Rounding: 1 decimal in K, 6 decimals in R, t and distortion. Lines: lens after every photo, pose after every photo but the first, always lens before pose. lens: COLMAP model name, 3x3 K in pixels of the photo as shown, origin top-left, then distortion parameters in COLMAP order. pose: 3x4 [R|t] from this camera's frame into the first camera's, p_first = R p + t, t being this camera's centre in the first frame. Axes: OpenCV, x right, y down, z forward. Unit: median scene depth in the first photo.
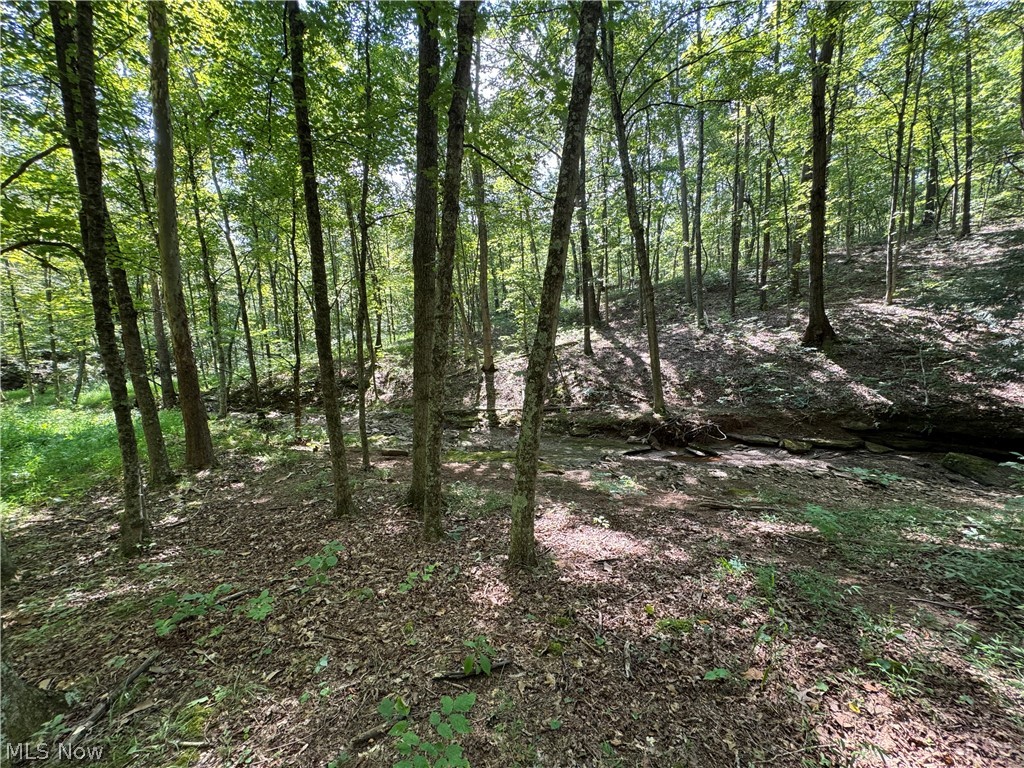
lens RADIAL K [[407.8, 0, 511.9], [0, 407.8, 384.8], [0, 0, 1]] dist [-0.002559, 0.000601]
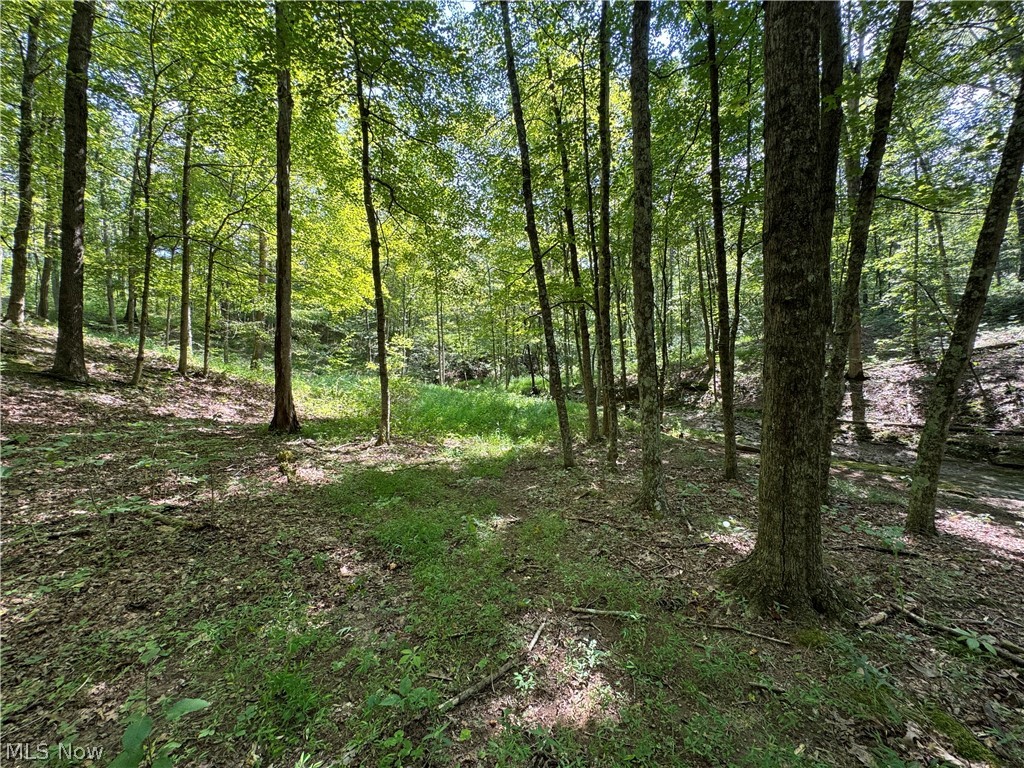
lens RADIAL K [[407.8, 0, 511.9], [0, 407.8, 384.8], [0, 0, 1]] dist [-0.002559, 0.000601]
pose [[0.740564, 0.046054, -0.670406, -0.023480], [-0.052540, 0.998563, 0.010559, 0.011508], [0.669929, 0.027404, 0.741919, -0.205919]]
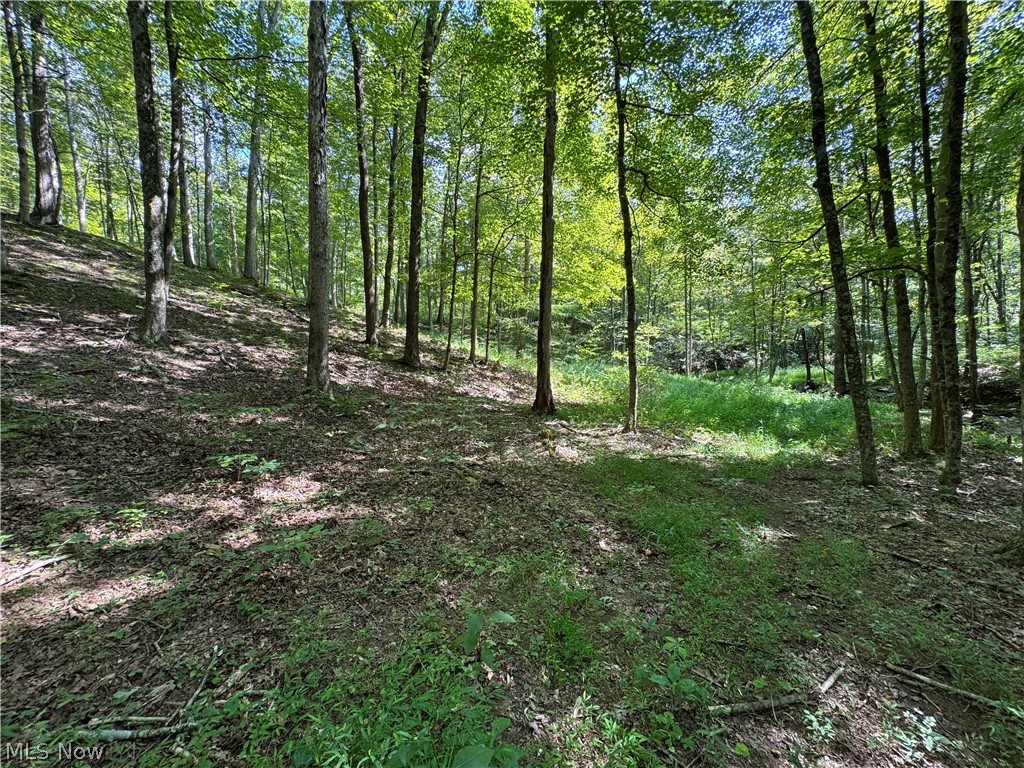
lens RADIAL K [[407.8, 0, 511.9], [0, 407.8, 384.8], [0, 0, 1]] dist [-0.002559, 0.000601]
pose [[0.257437, 0.083321, -0.962696, -0.030039], [-0.060264, 0.995720, 0.070064, 0.014299], [0.964414, 0.039979, 0.261356, -0.231186]]
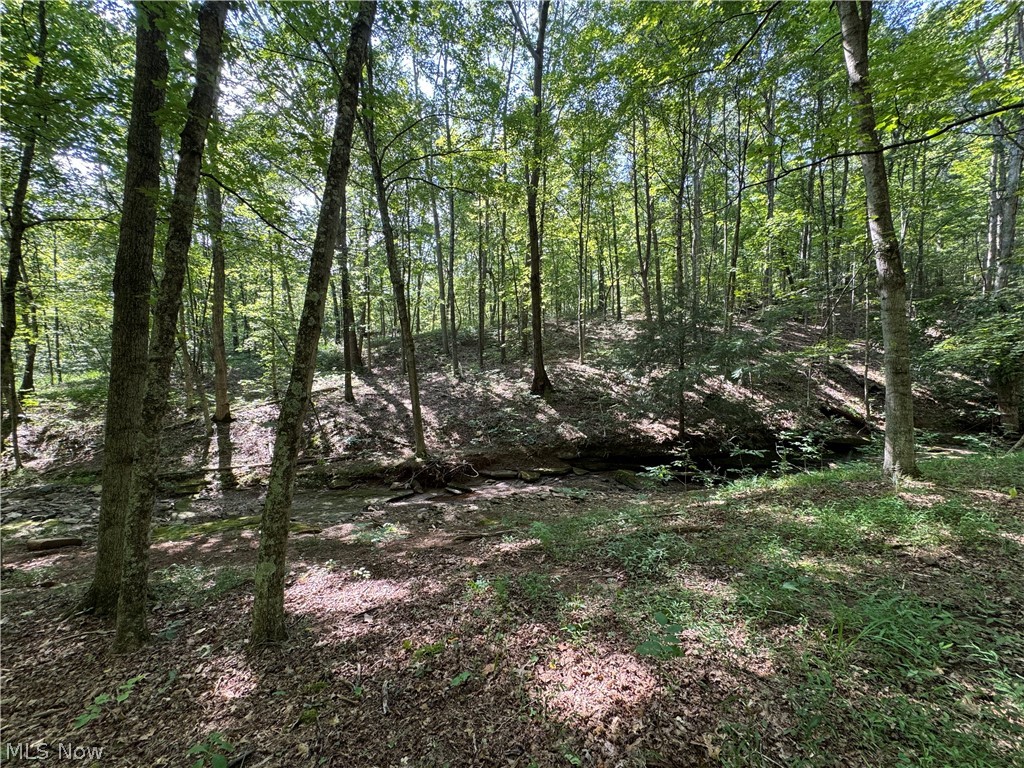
lens RADIAL K [[407.8, 0, 511.9], [0, 407.8, 384.8], [0, 0, 1]] dist [-0.002559, 0.000601]
pose [[0.846218, 0.017952, 0.532535, -0.002045], [0.041611, 0.994154, -0.099635, -0.001260], [-0.531210, 0.106472, 0.840523, -0.022409]]
